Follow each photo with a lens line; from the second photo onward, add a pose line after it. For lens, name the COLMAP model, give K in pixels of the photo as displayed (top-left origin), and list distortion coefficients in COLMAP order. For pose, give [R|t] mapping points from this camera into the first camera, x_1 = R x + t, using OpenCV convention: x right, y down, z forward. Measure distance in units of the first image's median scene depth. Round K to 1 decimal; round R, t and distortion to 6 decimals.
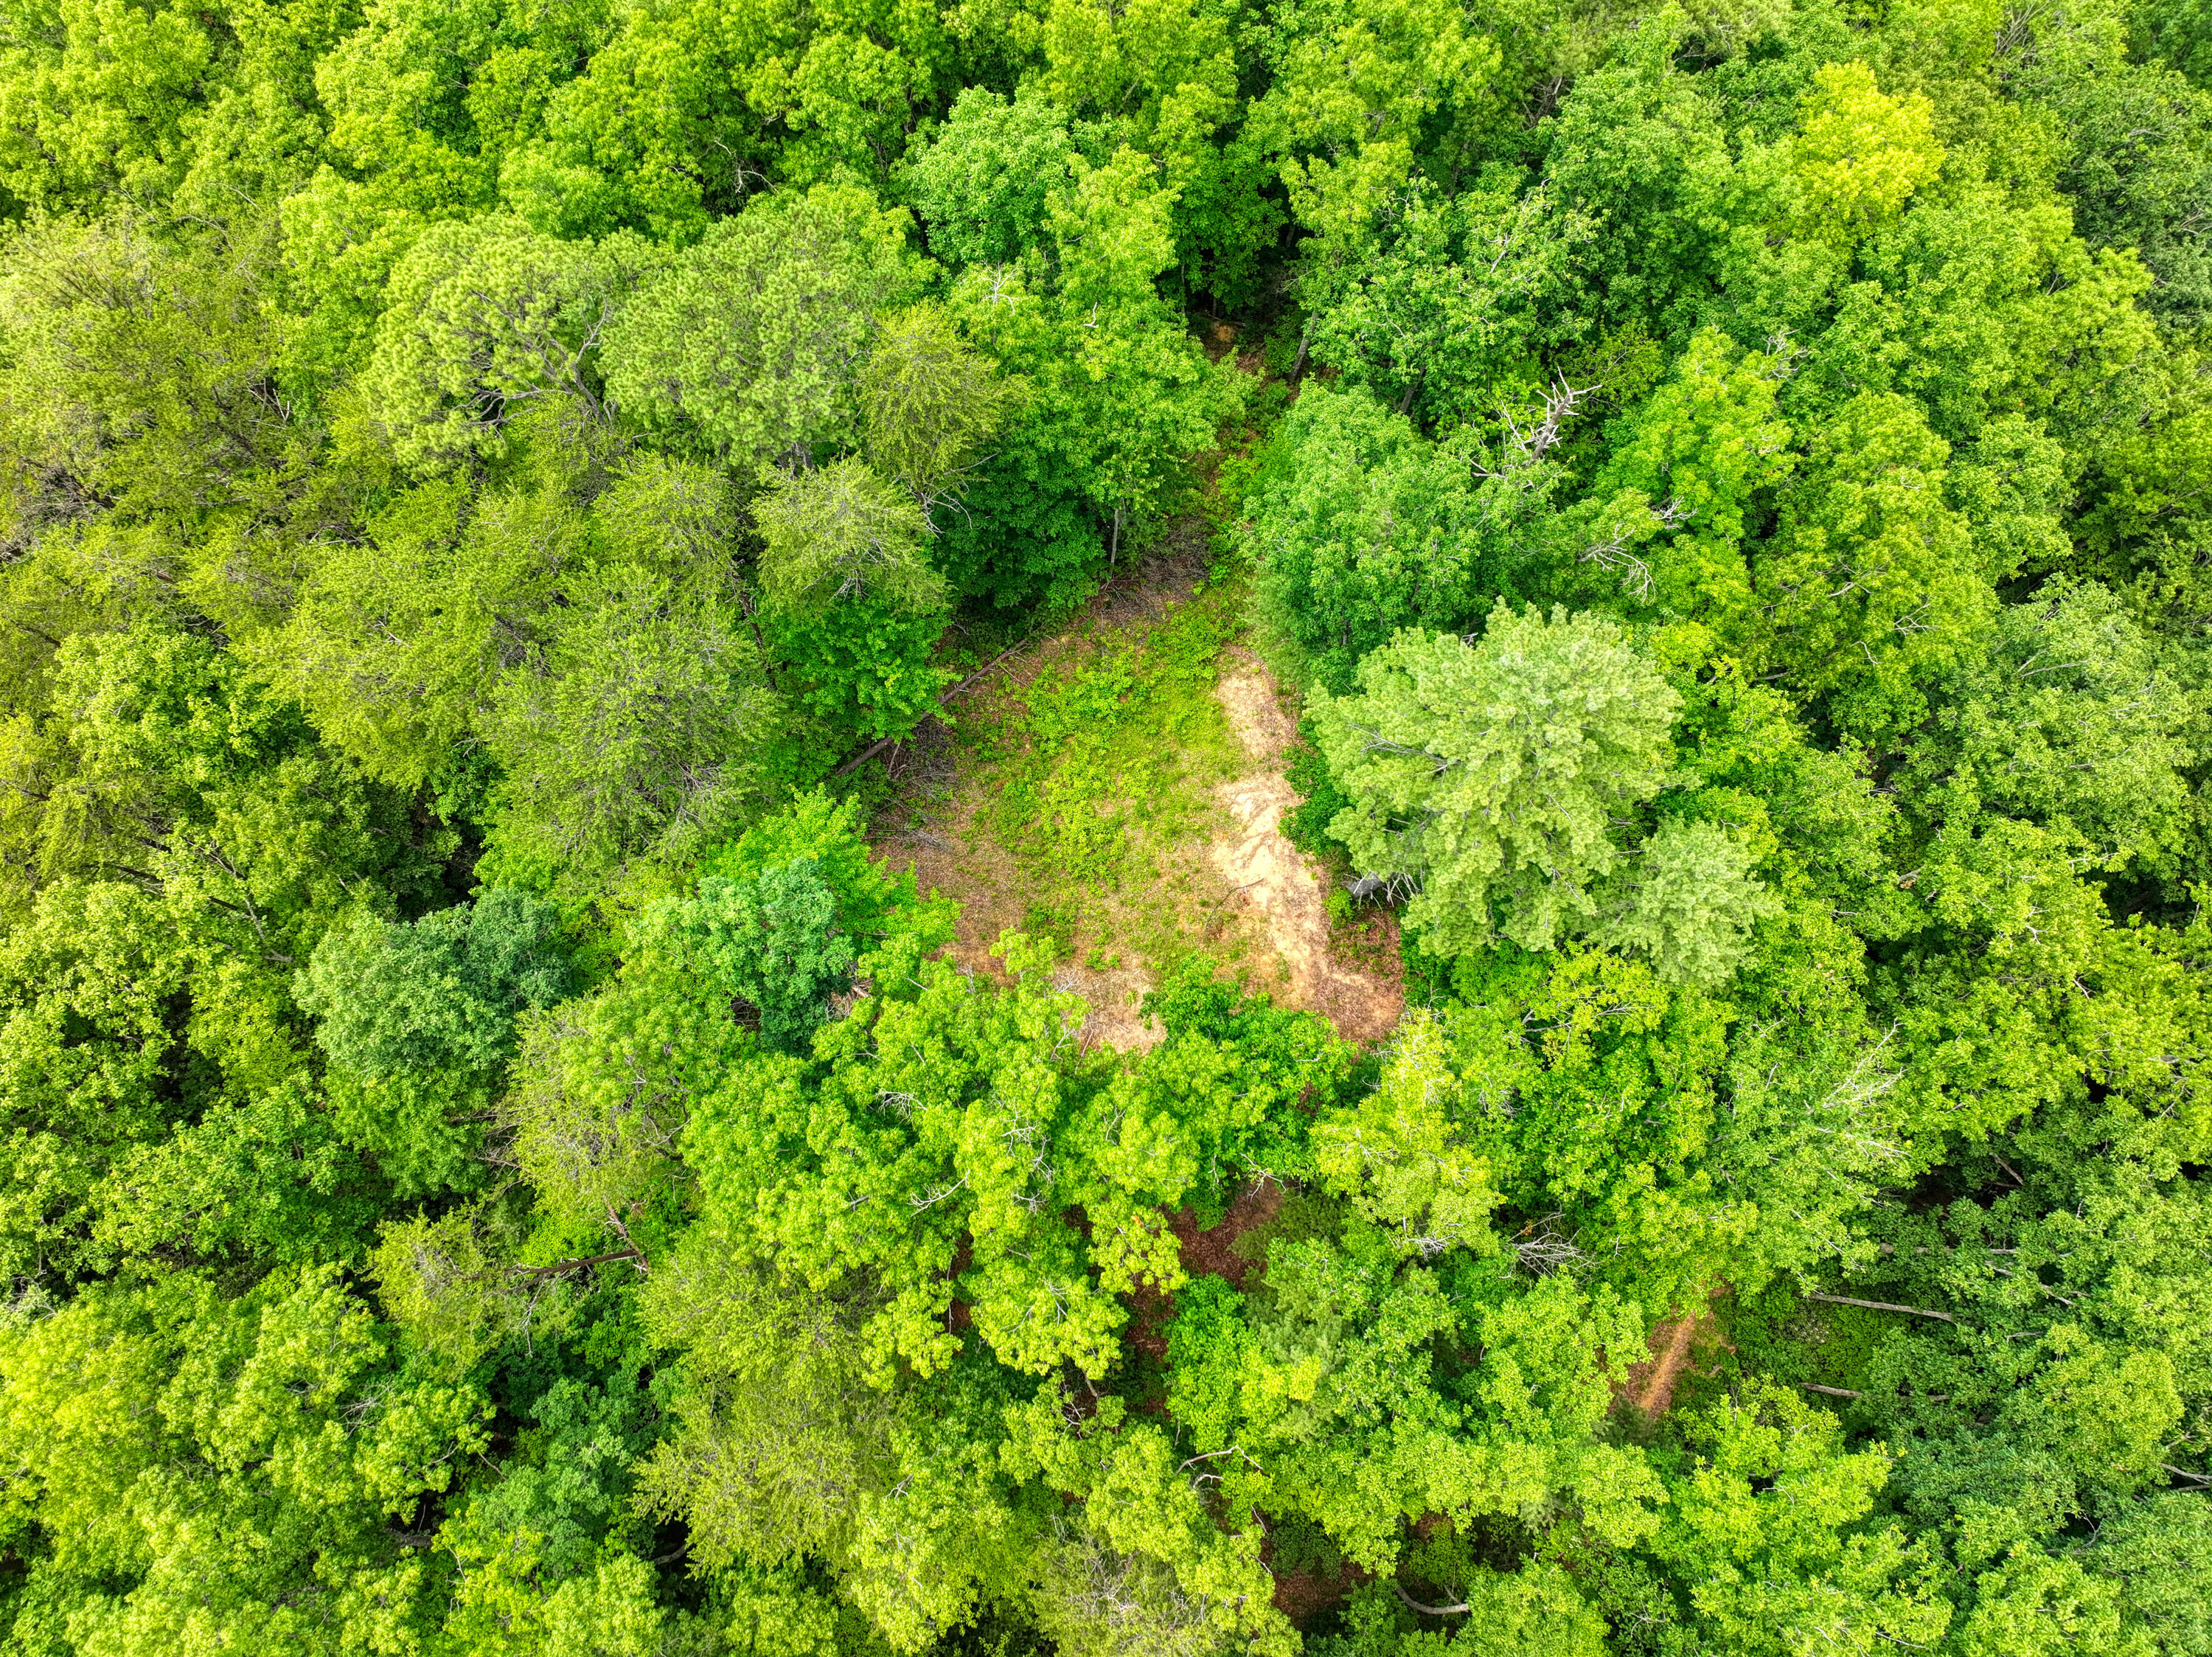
lens RADIAL K [[1543.3, 0, 1107.6], [0, 1543.3, 830.4], [0, 0, 1]] dist [-0.011677, 0.004067]
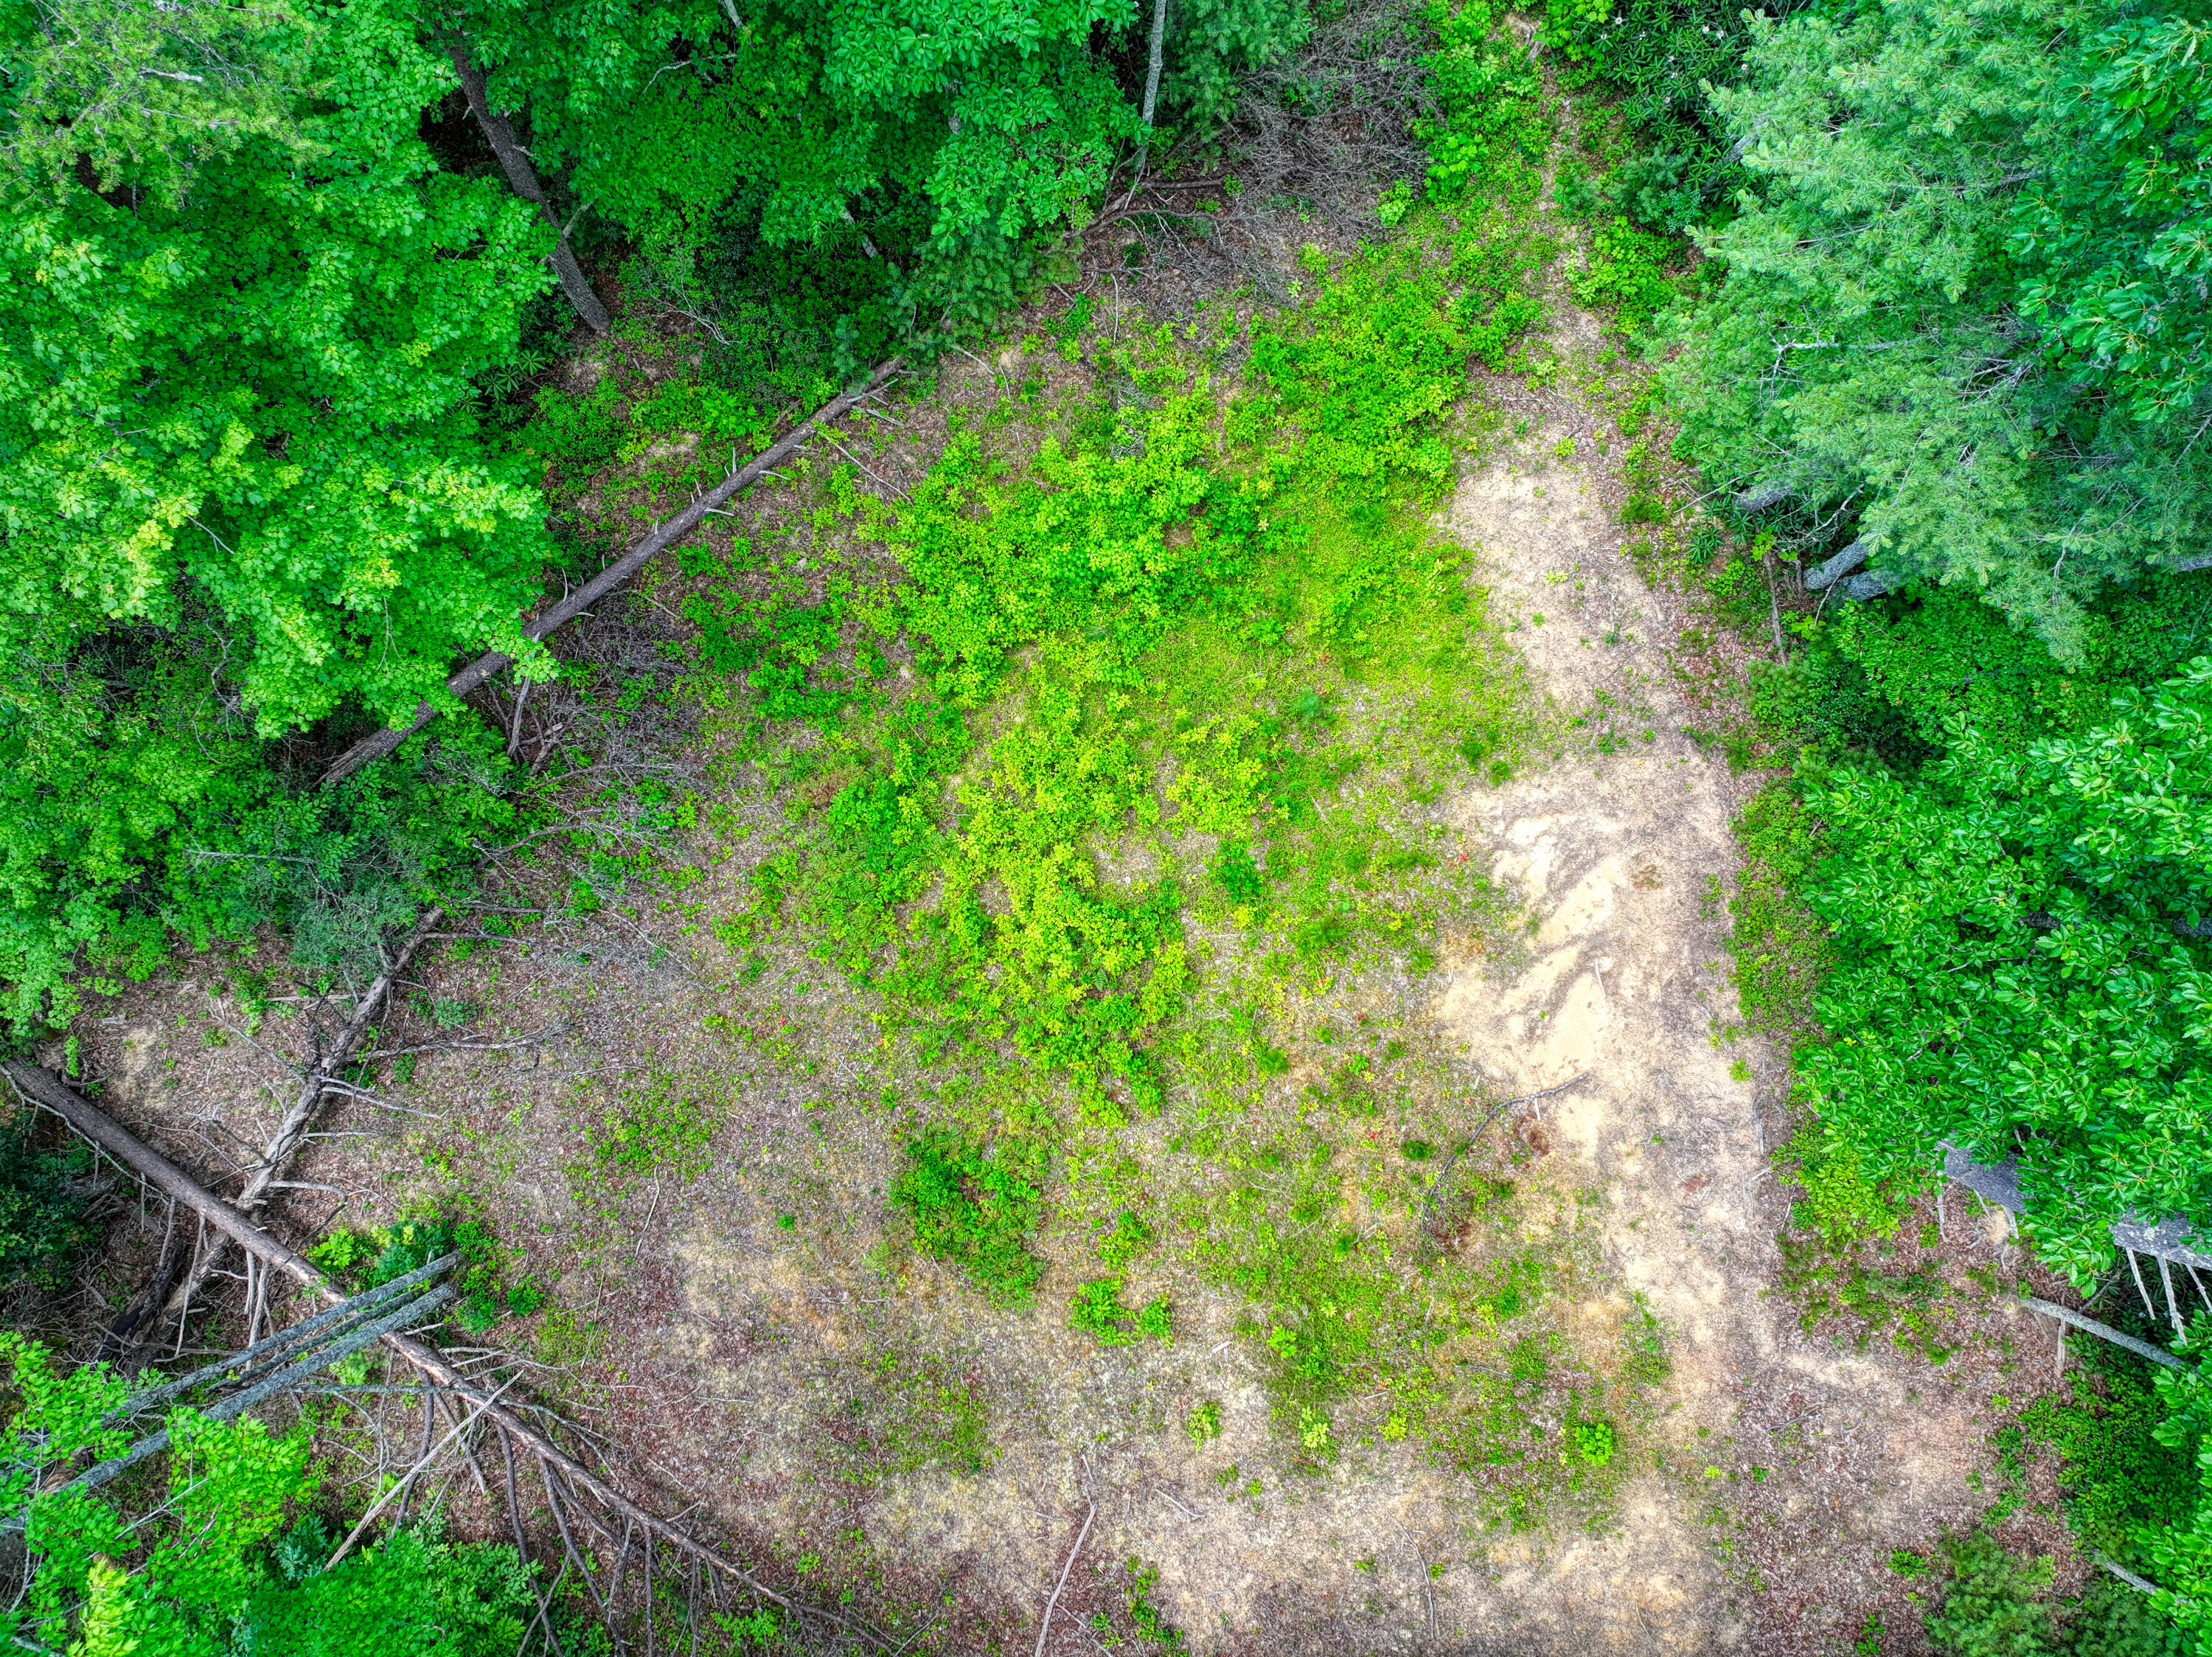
lens RADIAL K [[1543.3, 0, 1101.8], [0, 1543.3, 824.0], [0, 0, 1]] dist [-0.011677, 0.004067]
pose [[0.999988, -0.002932, -0.003929, -0.005808], [0.003503, 0.988033, 0.154202, -0.075764], [0.003430, -0.154214, 0.988032, 0.659291]]
